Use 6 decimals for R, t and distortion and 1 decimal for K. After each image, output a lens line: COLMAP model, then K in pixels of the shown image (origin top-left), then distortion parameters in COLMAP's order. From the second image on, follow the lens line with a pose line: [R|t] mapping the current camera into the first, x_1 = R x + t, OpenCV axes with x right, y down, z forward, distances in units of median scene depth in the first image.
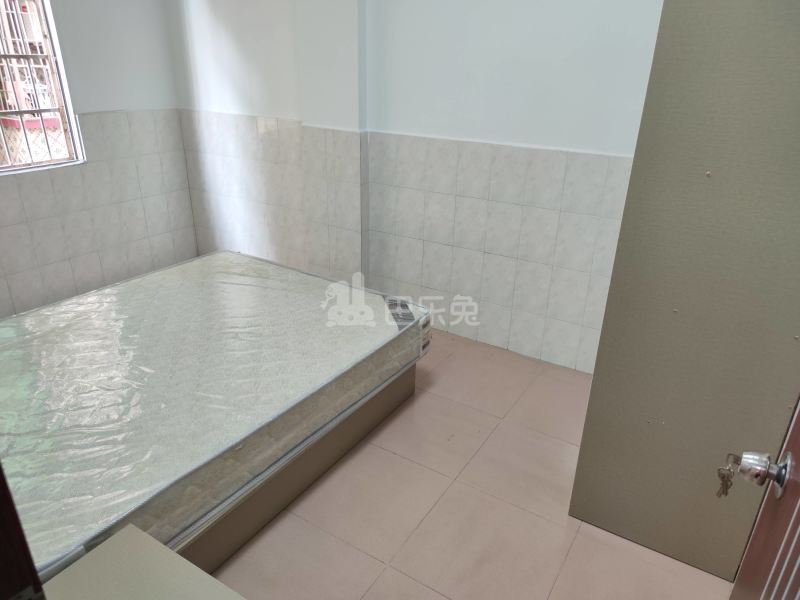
lens RADIAL K [[568.5, 0, 396.6], [0, 568.5, 304.5], [0, 0, 1]] dist [0.088405, -0.103806]
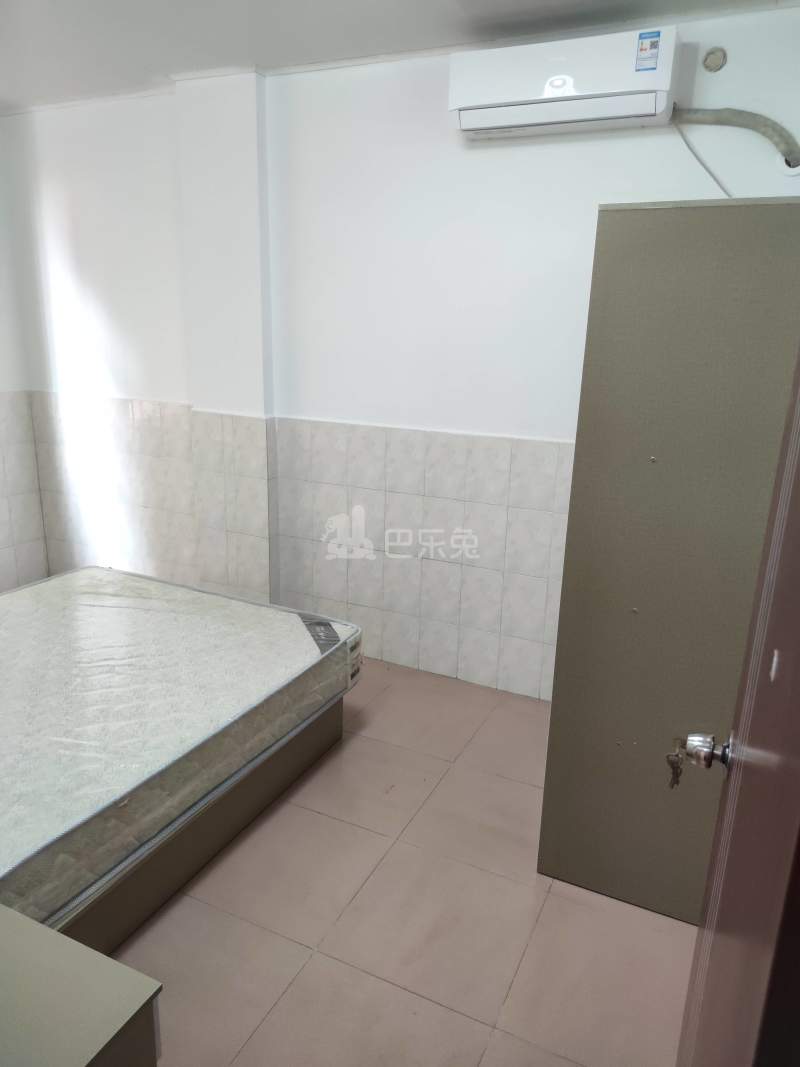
lens RADIAL K [[758.3, 0, 395.6], [0, 758.3, 536.5], [0, 0, 1]] dist [0.088405, -0.103806]
pose [[0.993227, -0.024655, 0.113543, -0.008887], [0.040019, 0.990025, -0.135091, 0.028473], [-0.109079, 0.138720, 0.984306, -0.090704]]
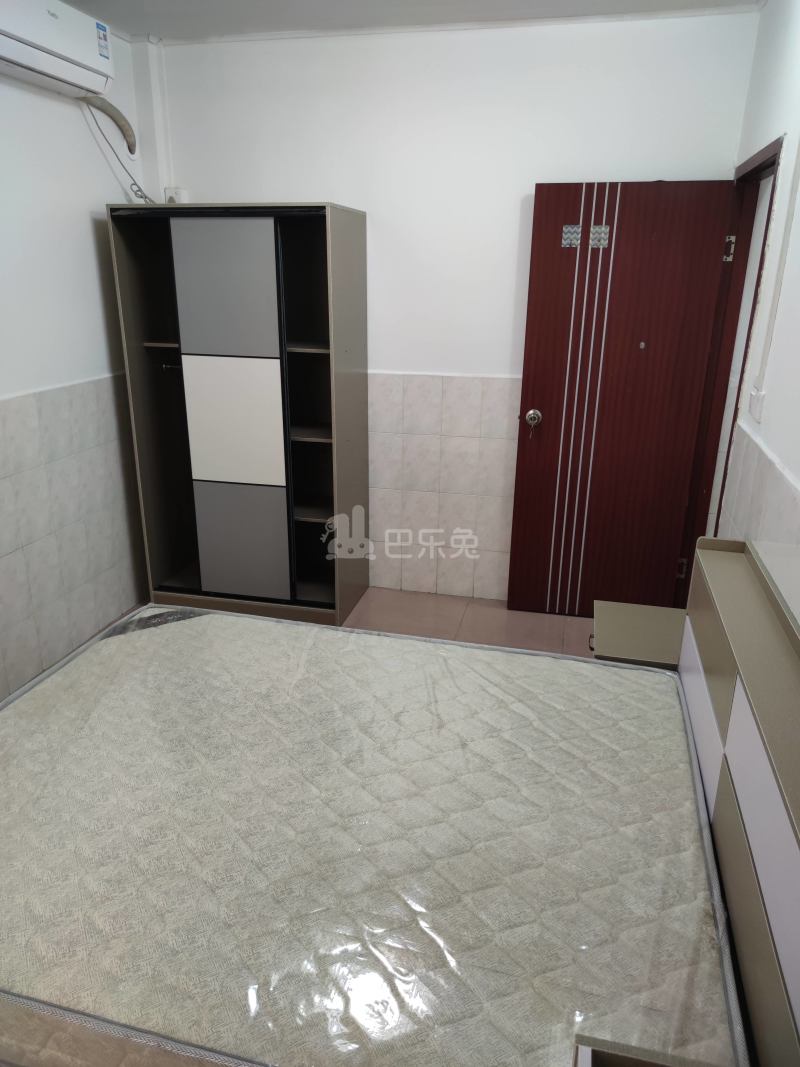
lens RADIAL K [[758.3, 0, 395.6], [0, 758.3, 536.5], [0, 0, 1]] dist [0.088405, -0.103806]
pose [[-0.308420, -0.333007, 0.891057, -0.959677], [0.373830, 0.818926, 0.435444, -0.402714], [-0.874716, 0.467404, -0.128085, 0.818218]]
